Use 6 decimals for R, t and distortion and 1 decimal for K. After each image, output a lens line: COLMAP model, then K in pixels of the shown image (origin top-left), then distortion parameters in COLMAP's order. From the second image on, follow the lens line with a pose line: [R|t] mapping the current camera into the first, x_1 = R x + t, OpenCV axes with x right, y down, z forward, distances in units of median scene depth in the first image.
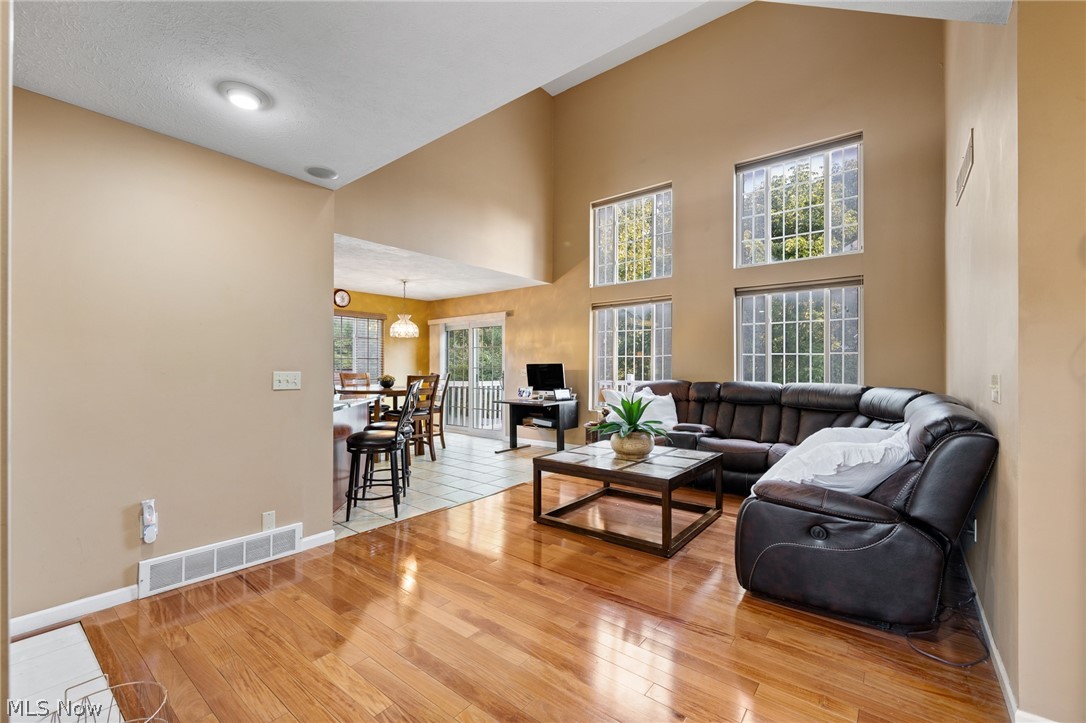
lens RADIAL K [[468.3, 0, 496.5], [0, 468.3, 367.4], [0, 0, 1]] dist [-0.002532, -0.000696]
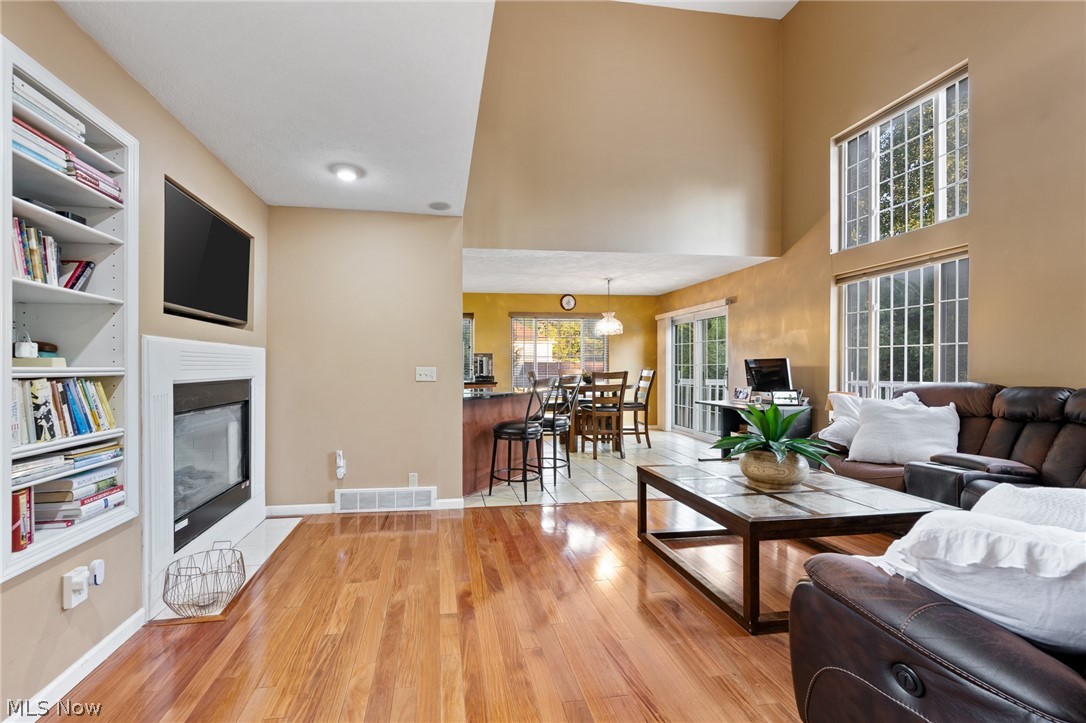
lens RADIAL K [[426.1, 0, 494.8], [0, 426.1, 368.5], [0, 0, 1]] dist [-0.001106, -0.000702]
pose [[0.730489, 0.001969, -0.682921, 0.271842], [0.003208, 0.999975, 0.006315, 0.003070], [0.682917, -0.006804, 0.730465, 0.152511]]
